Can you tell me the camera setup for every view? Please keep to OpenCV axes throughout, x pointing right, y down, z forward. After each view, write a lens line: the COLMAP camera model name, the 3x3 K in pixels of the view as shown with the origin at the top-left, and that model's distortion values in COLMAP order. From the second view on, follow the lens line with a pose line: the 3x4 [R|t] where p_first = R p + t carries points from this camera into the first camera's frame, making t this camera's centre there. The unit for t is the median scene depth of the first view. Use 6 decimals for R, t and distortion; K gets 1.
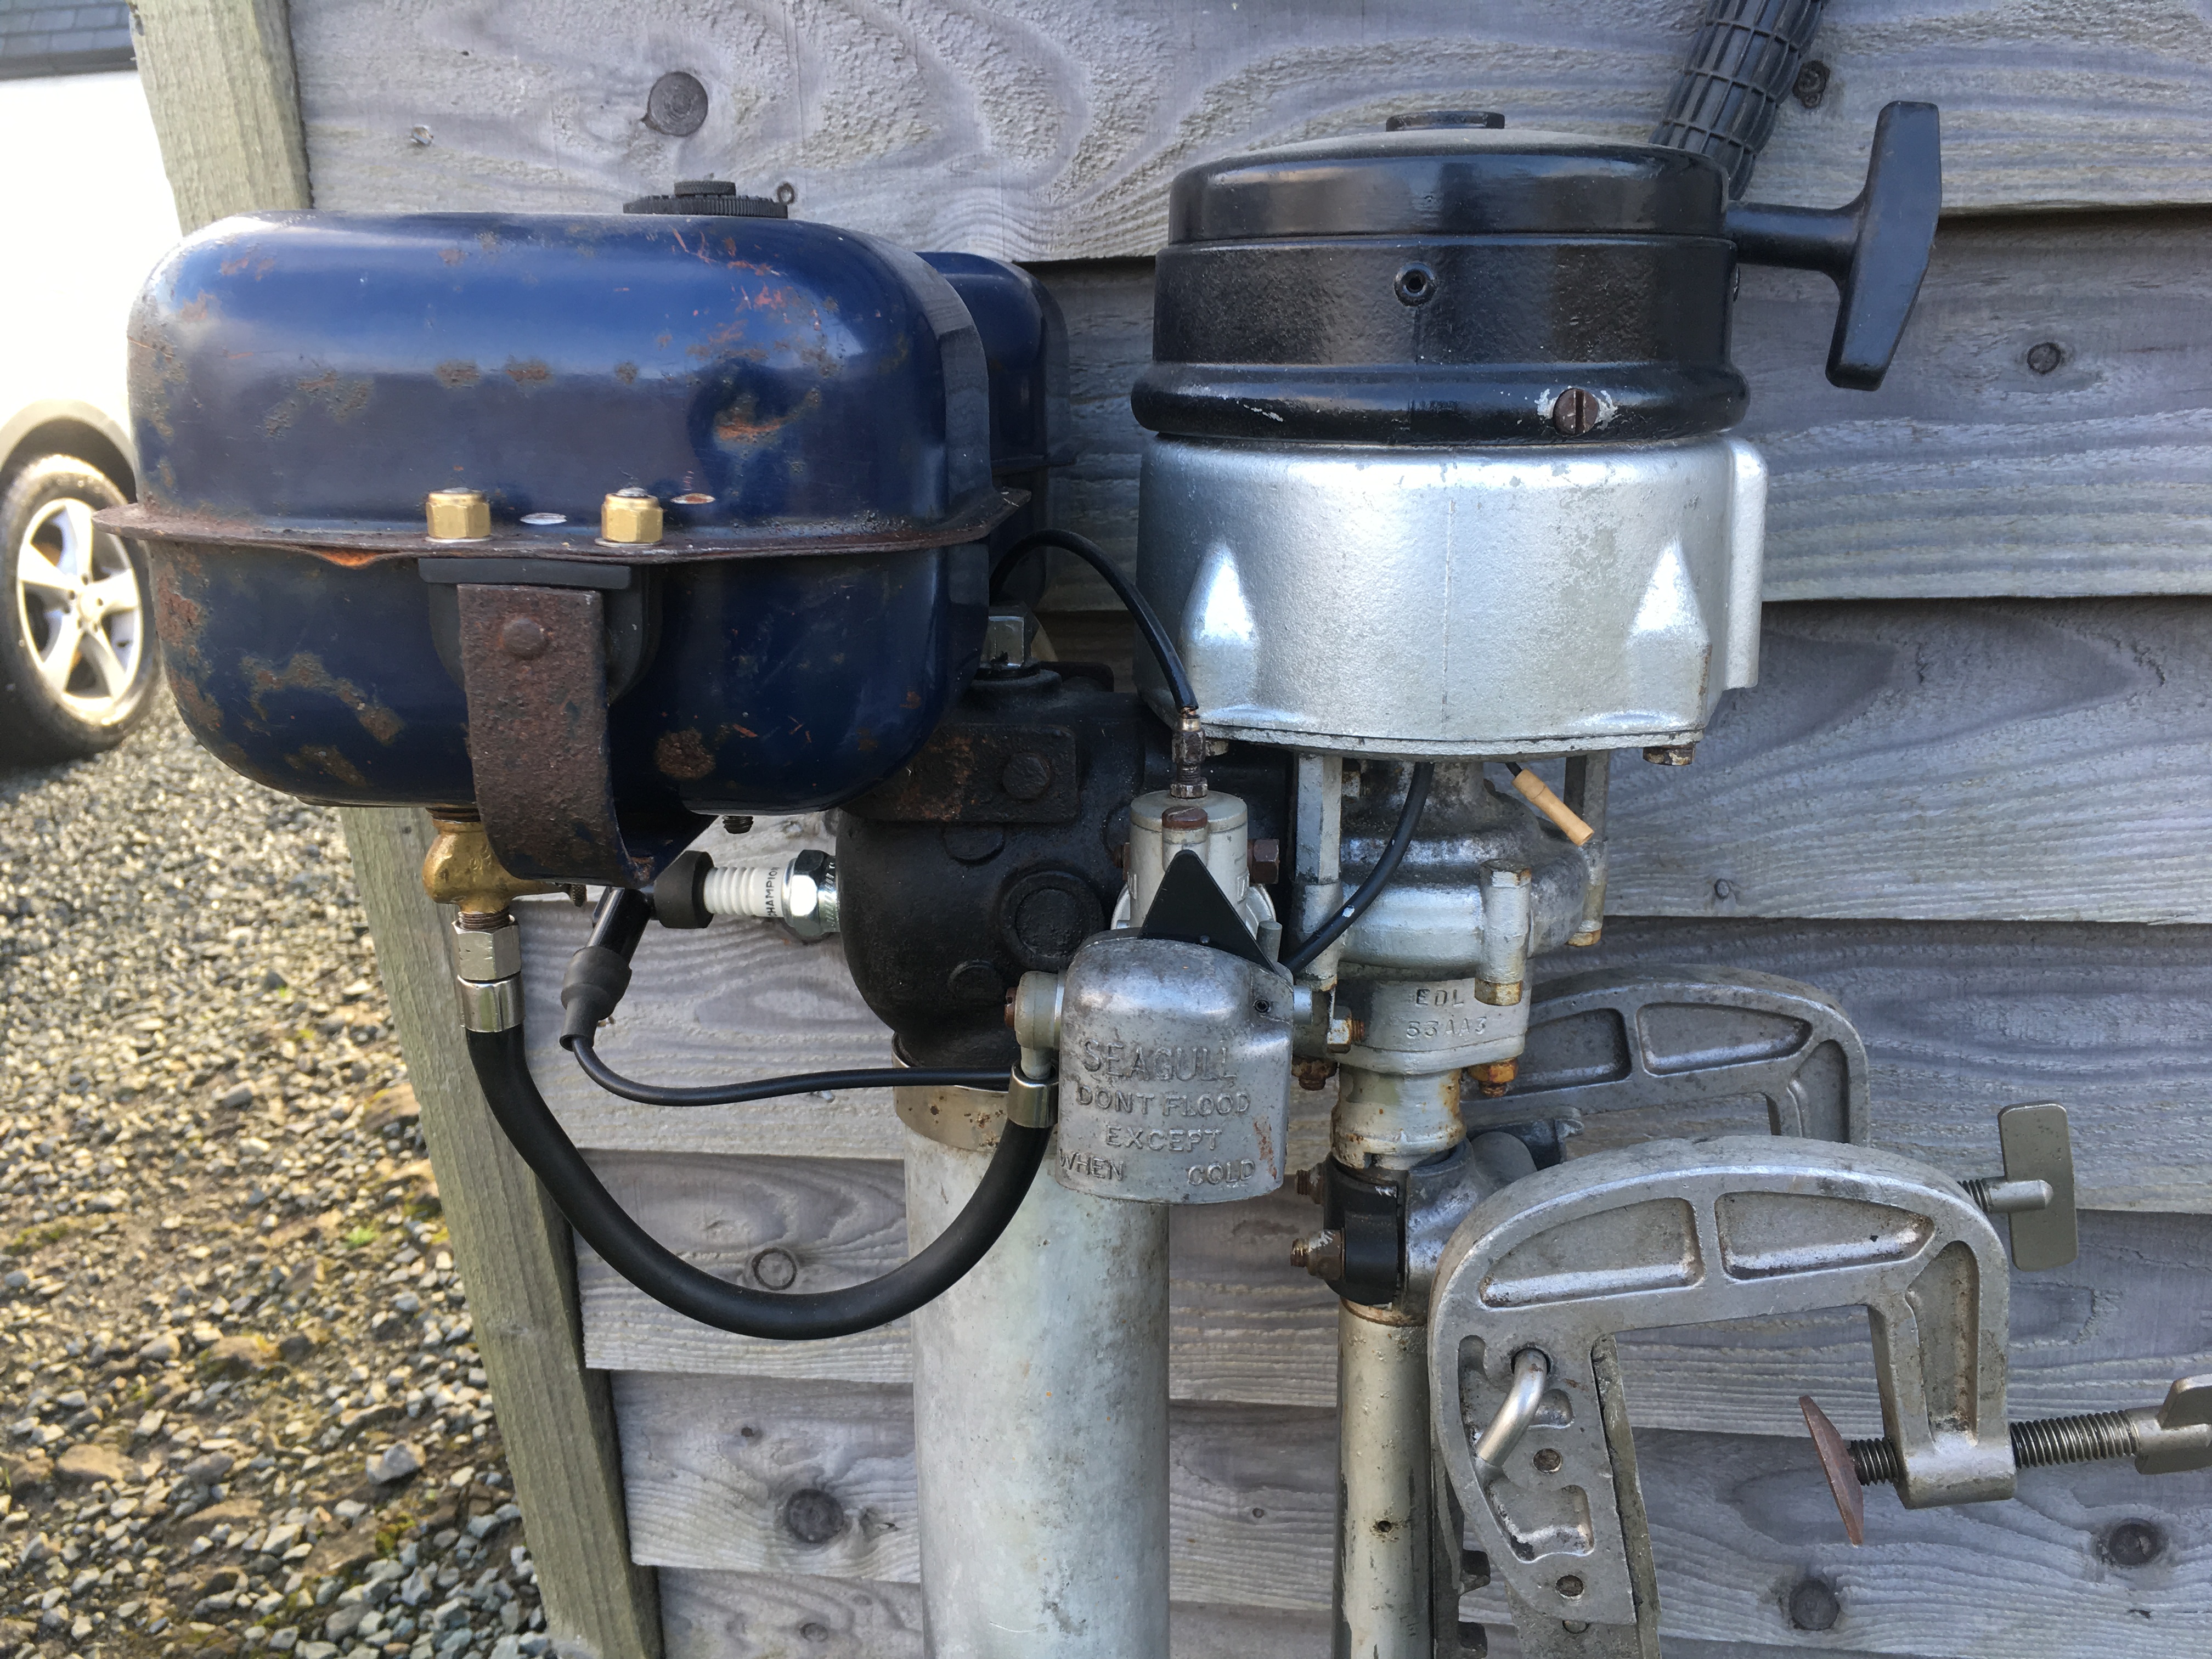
lens RADIAL K [[1905.4, 0, 1106.0], [0, 1905.4, 829.5], [0, 0, 1]] dist [0.068724, -0.122874]
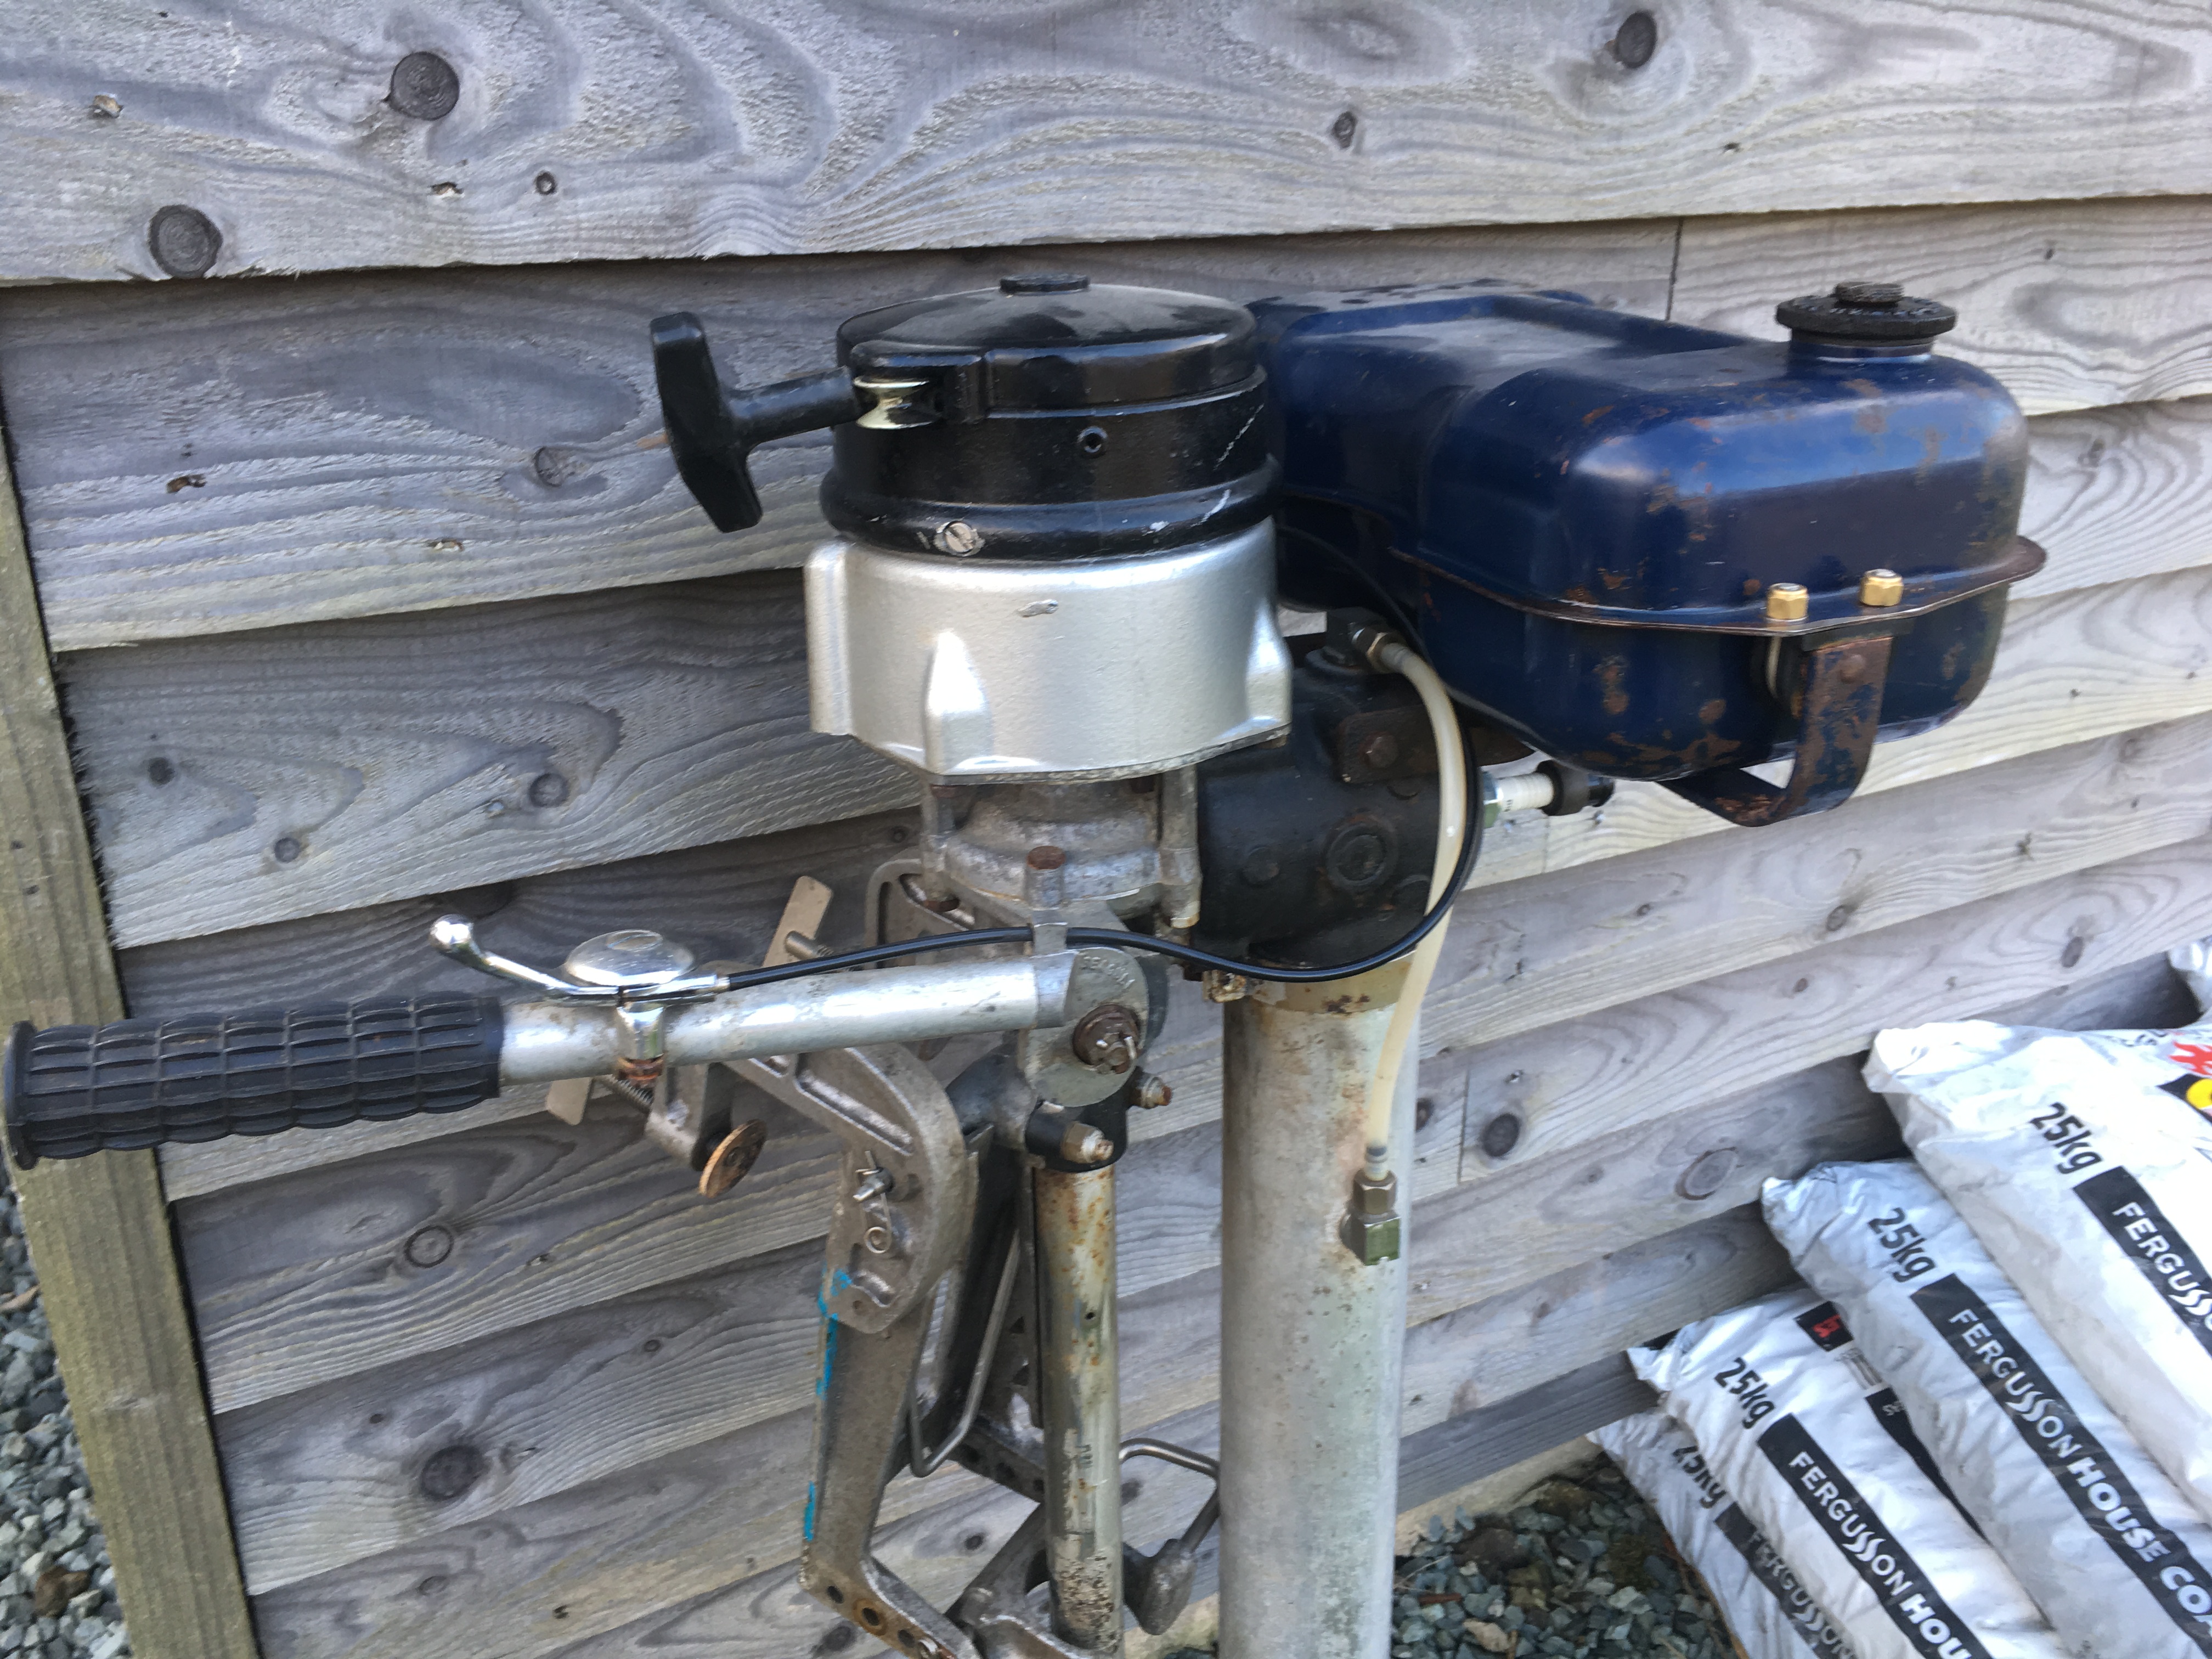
lens RADIAL K [[1905.4, 0, 1106.0], [0, 1905.4, 829.5], [0, 0, 1]] dist [0.068724, -0.122874]
pose [[0.772417, -0.192447, 0.605257, -0.615880], [0.118953, 0.979959, 0.159782, -0.130059], [-0.623876, -0.051421, 0.779830, 0.028516]]
